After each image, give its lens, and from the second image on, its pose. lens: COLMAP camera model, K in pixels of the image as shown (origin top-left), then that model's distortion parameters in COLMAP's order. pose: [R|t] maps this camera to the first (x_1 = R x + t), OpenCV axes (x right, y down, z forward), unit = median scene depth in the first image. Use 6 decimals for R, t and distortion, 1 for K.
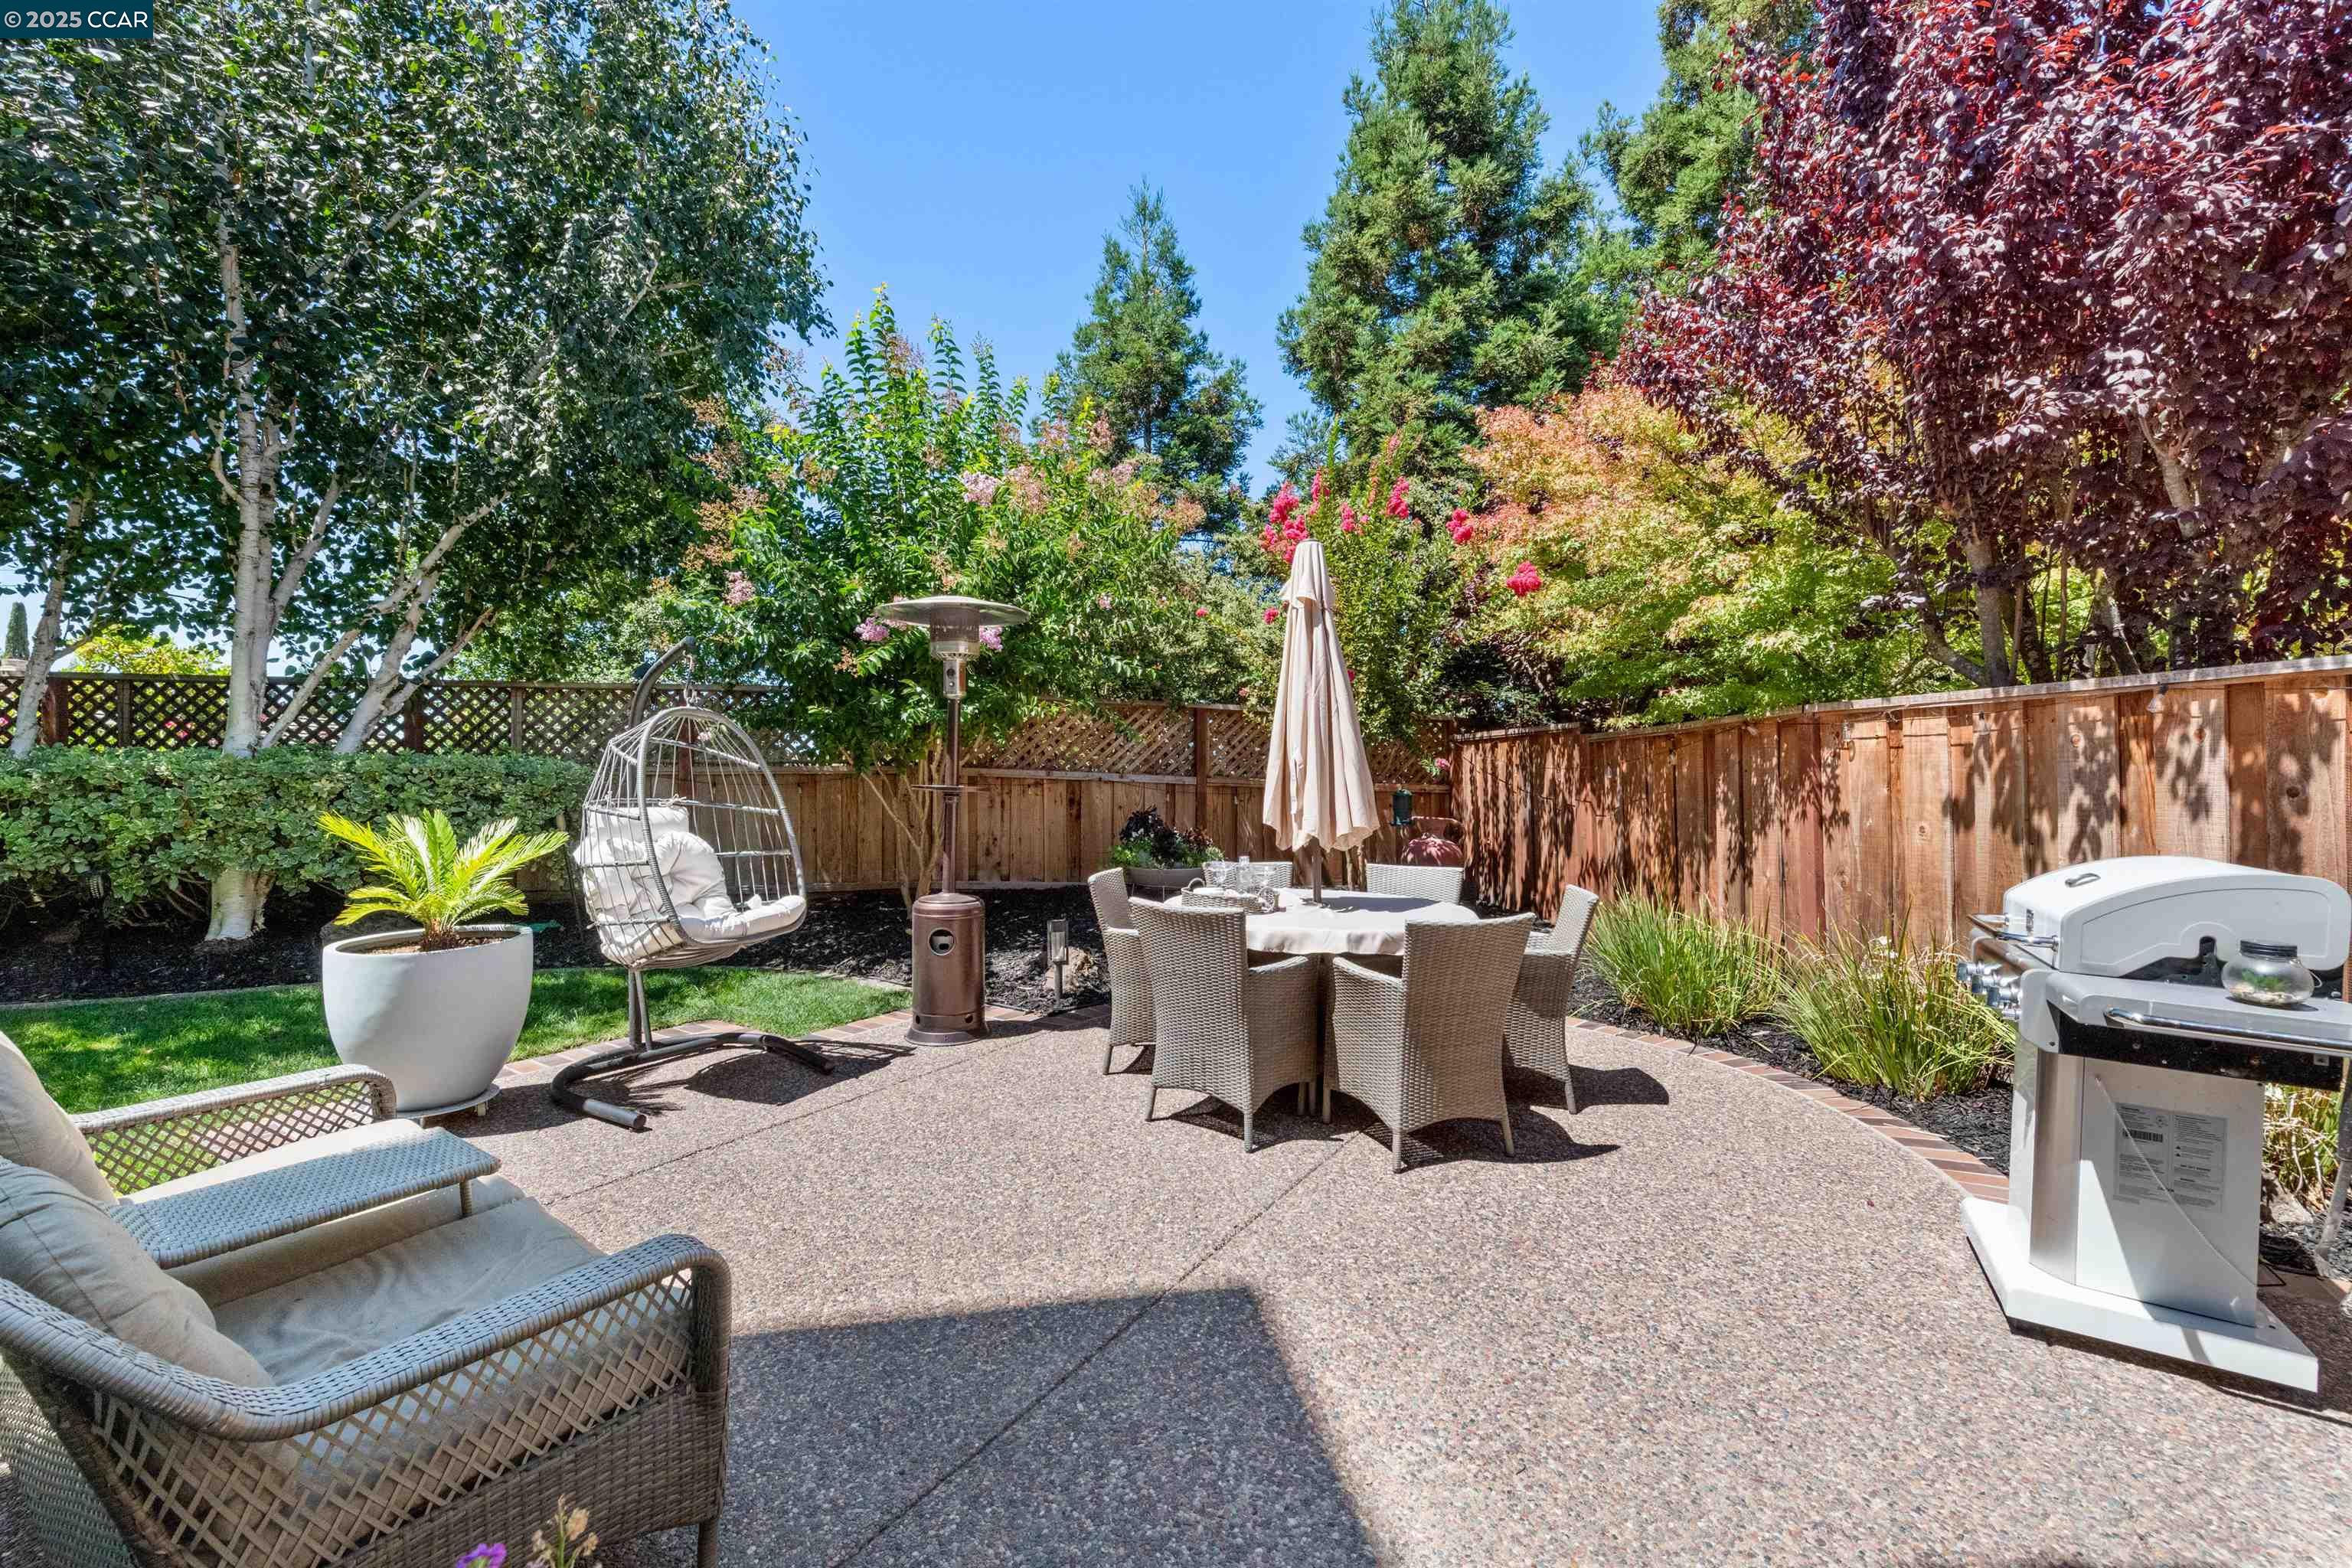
lens RADIAL K [[922.4, 0, 1172.2], [0, 922.4, 780.5], [0, 0, 1]] dist [0.012168, -0.000365]
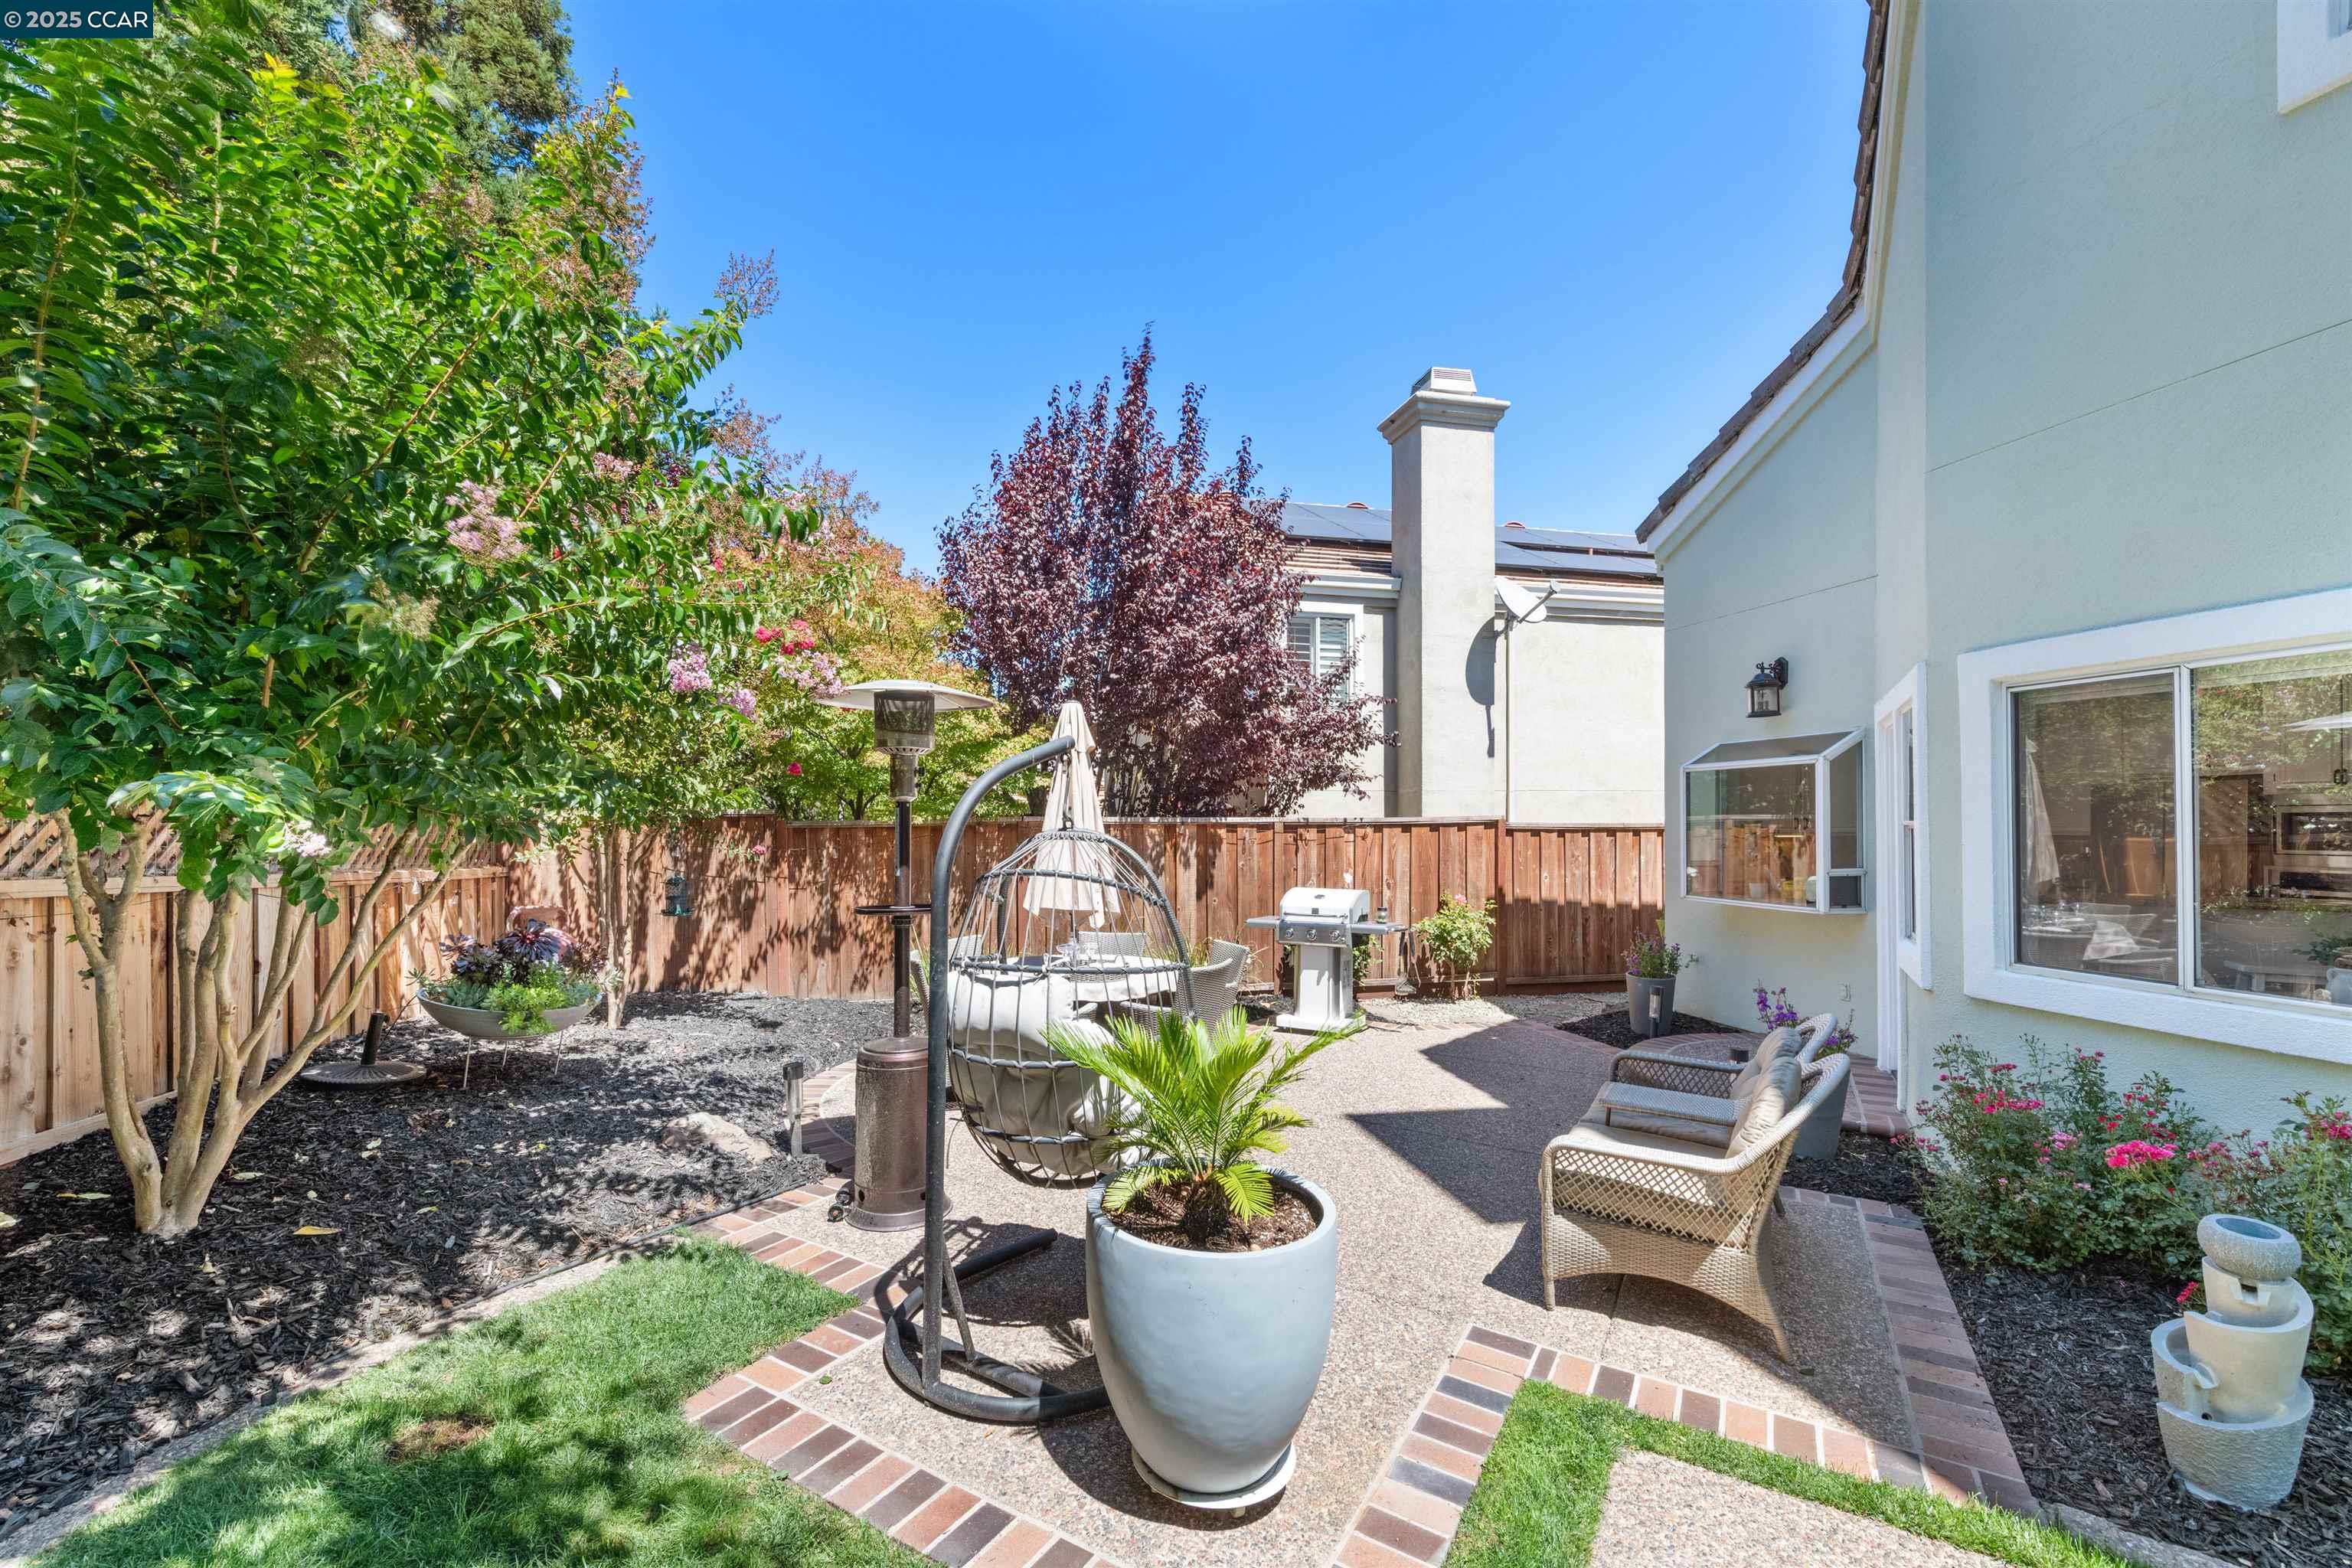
lens RADIAL K [[922.4, 0, 1172.2], [0, 922.4, 780.5], [0, 0, 1]] dist [0.012168, -0.000365]
pose [[-0.032203, 0.042959, 0.998558, -1.279048], [-0.007861, 0.999034, -0.043233, -0.087790], [-0.999450, -0.009242, -0.031834, 0.915460]]
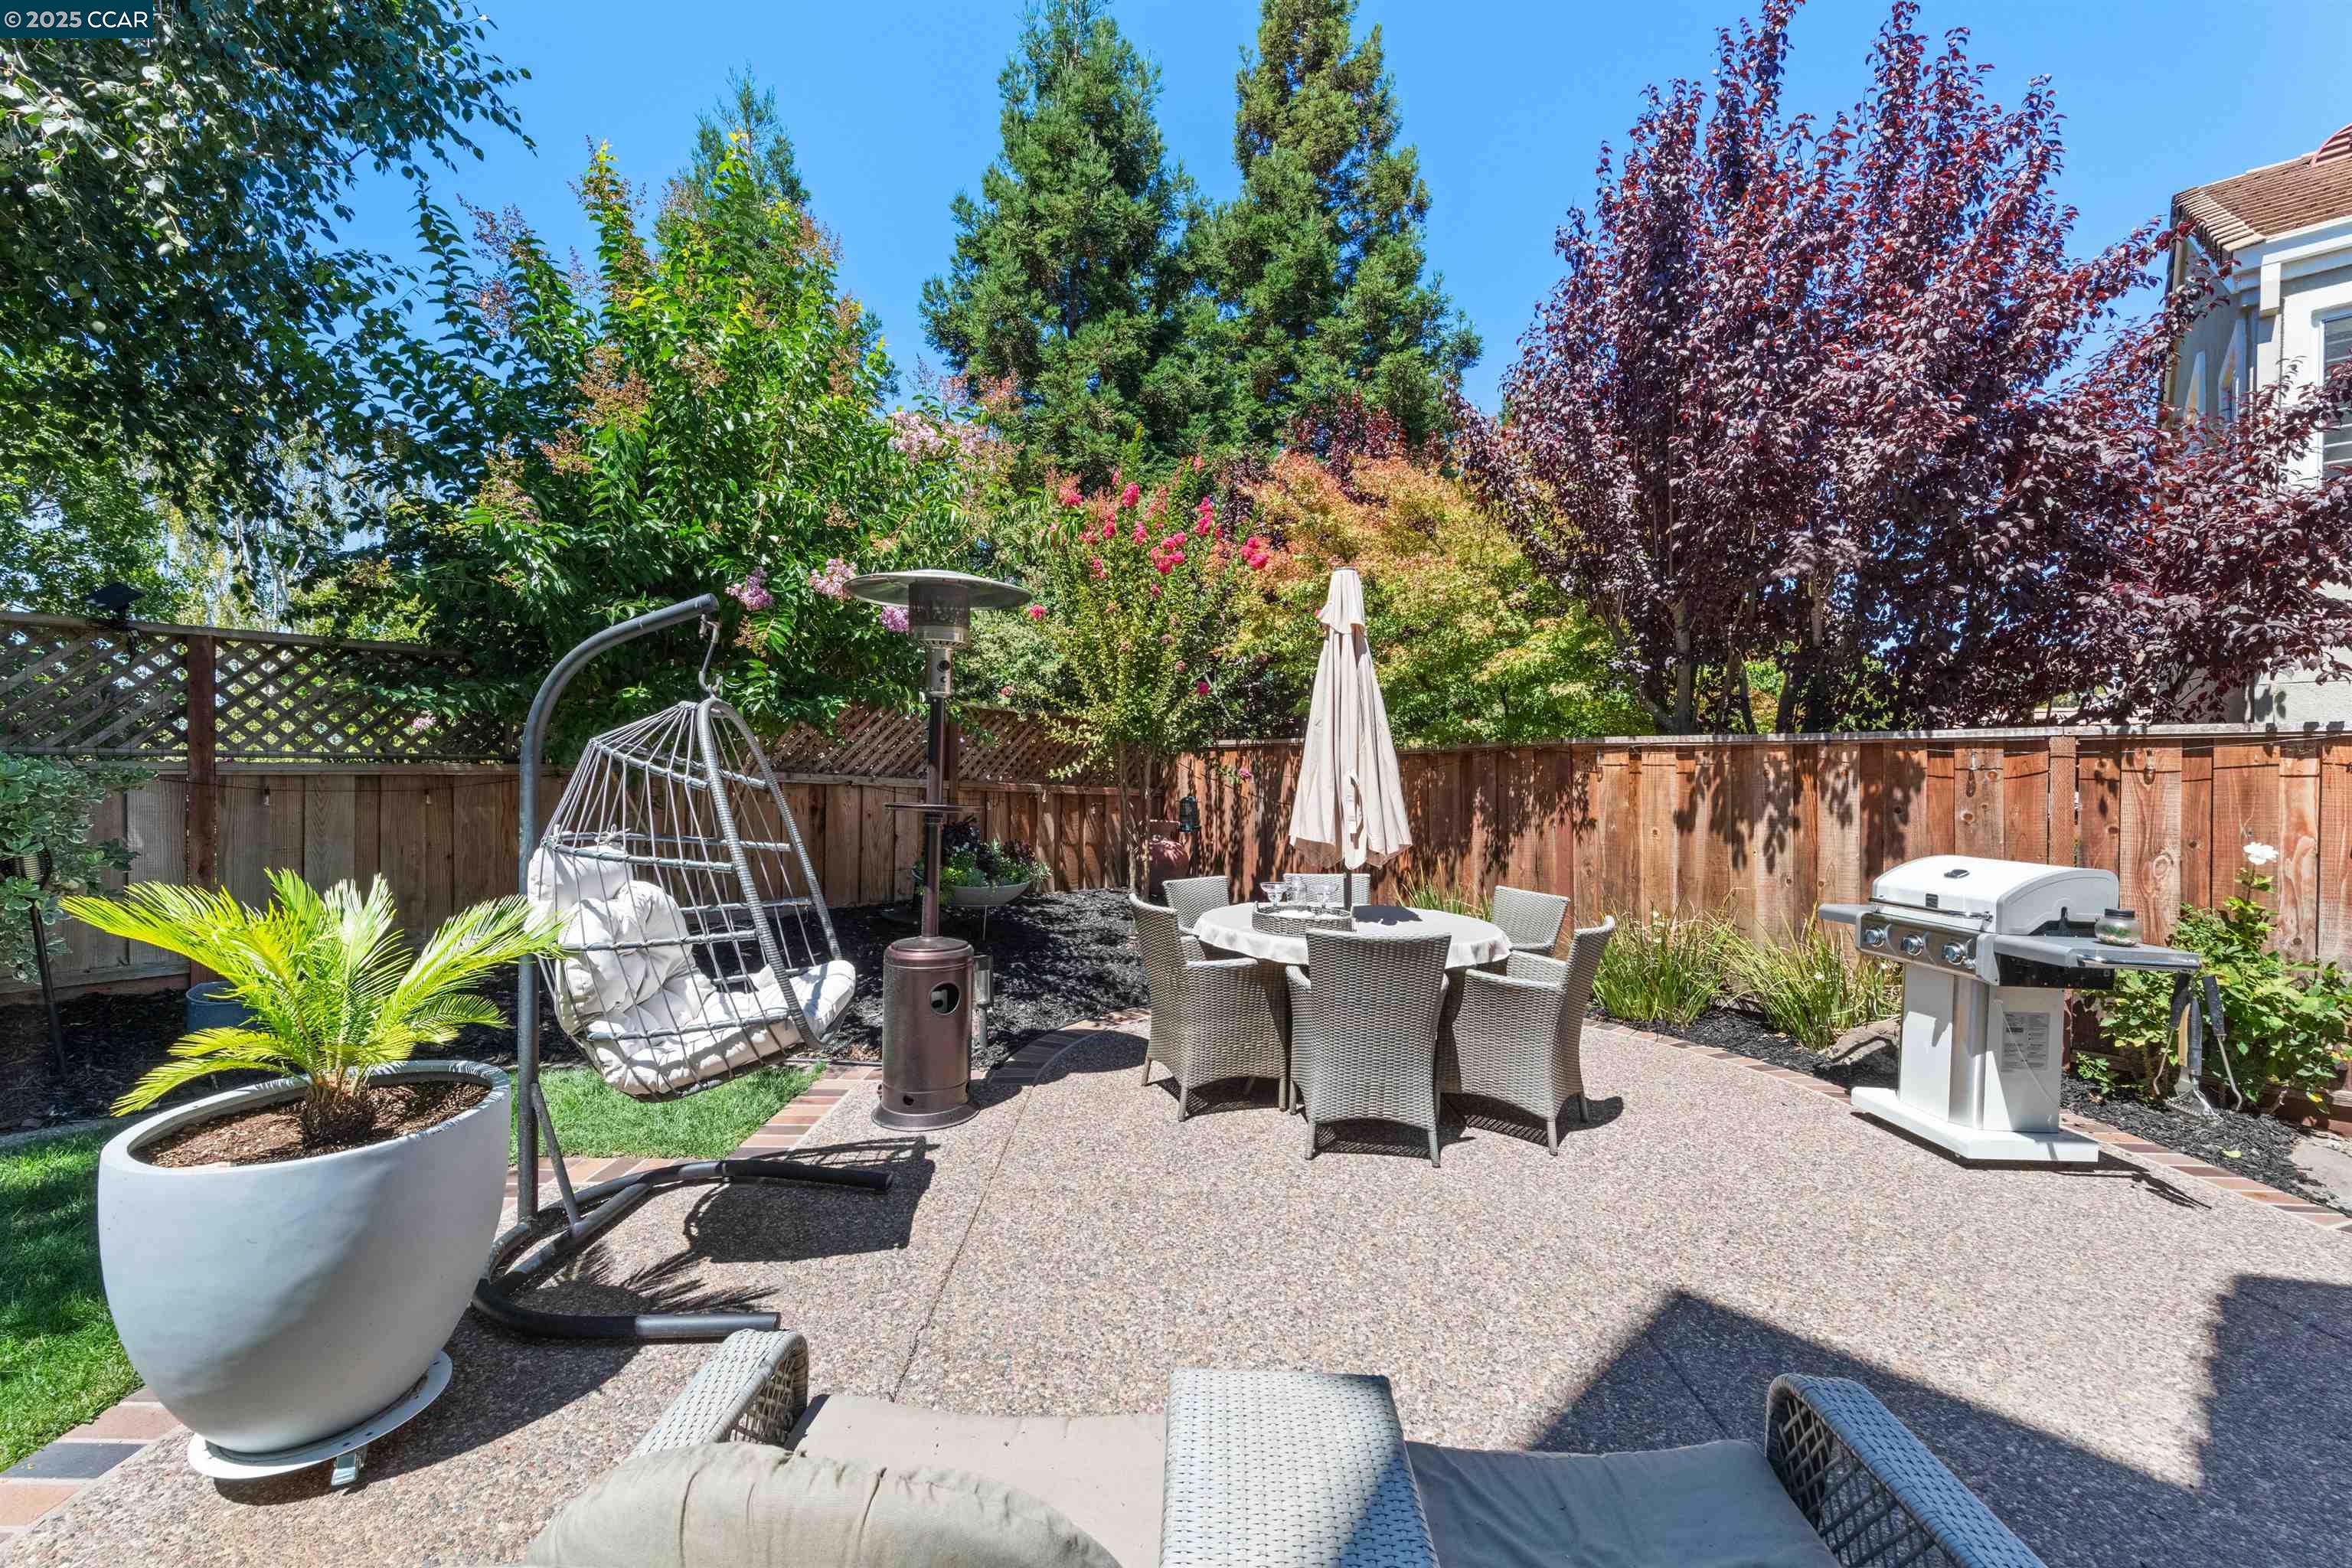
lens RADIAL K [[922.4, 0, 1172.2], [0, 922.4, 780.5], [0, 0, 1]] dist [0.012168, -0.000365]
pose [[0.837343, 0.005818, 0.546647, -0.593509], [-0.011471, 0.999910, 0.006928, -0.027851], [-0.546558, -0.012072, 0.837334, 0.241556]]
